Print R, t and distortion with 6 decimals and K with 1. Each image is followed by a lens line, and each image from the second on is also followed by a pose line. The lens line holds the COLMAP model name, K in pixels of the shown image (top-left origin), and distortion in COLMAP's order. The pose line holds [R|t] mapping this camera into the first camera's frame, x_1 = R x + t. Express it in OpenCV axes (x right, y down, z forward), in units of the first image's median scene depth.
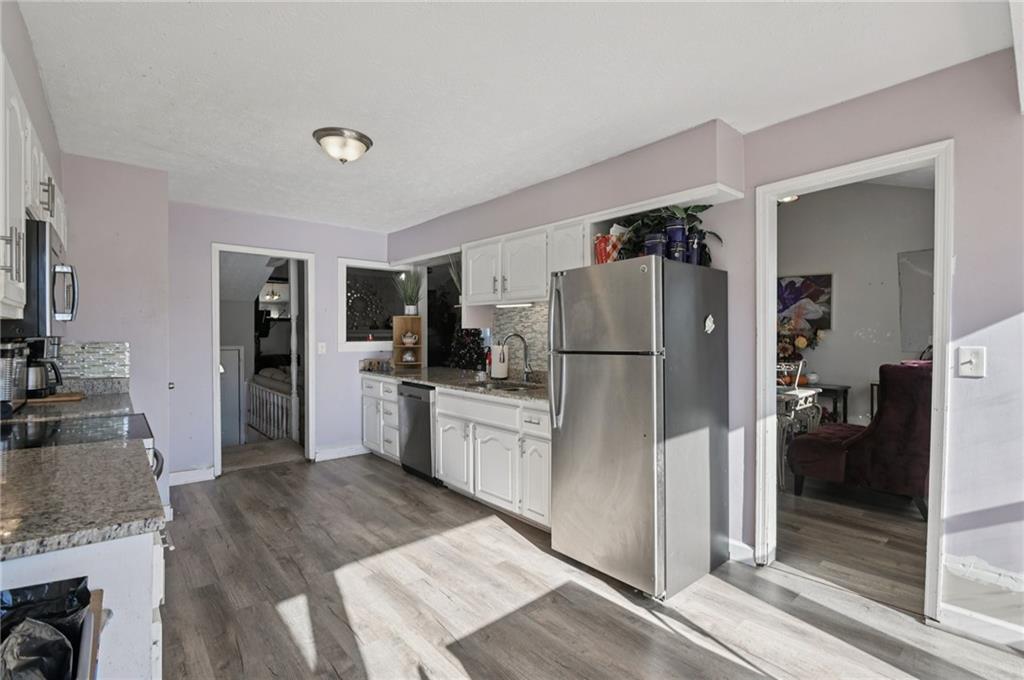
lens RADIAL K [[469.5, 0, 516.5], [0, 469.5, 340.4], [0, 0, 1]] dist [-0.001599, -0.000484]
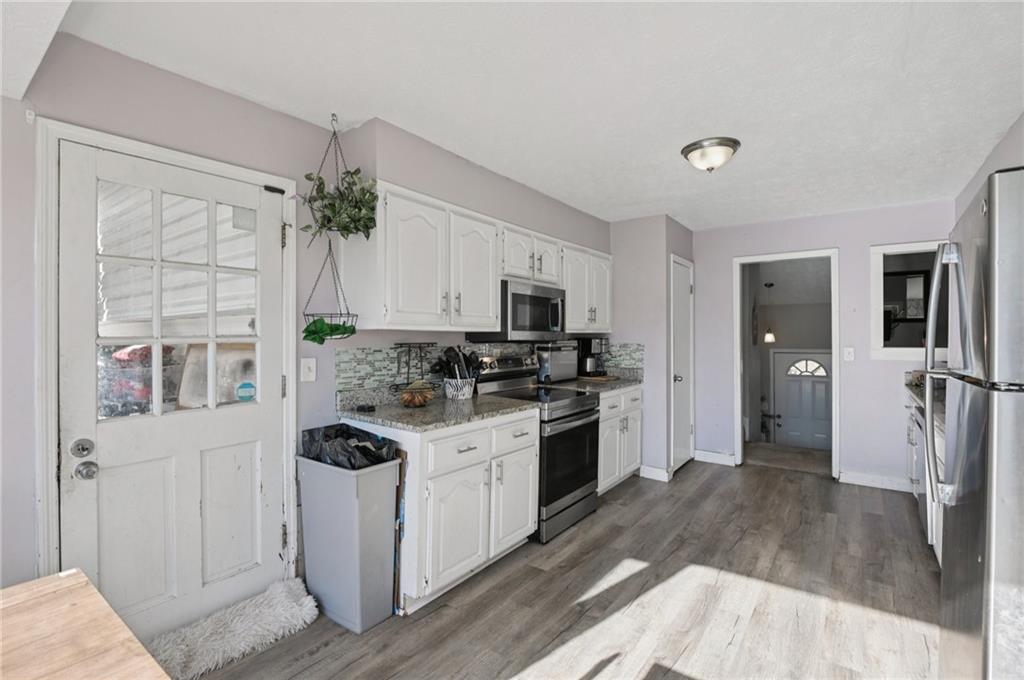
lens RADIAL K [[469.5, 0, 516.5], [0, 469.5, 337.9], [0, 0, 1]] dist [-0.001599, -0.000484]
pose [[0.229214, 0.000603, -0.973376, 0.467961], [-0.011260, 0.999935, -0.002032, -0.008204], [0.973311, 0.011426, 0.229206, 0.316053]]
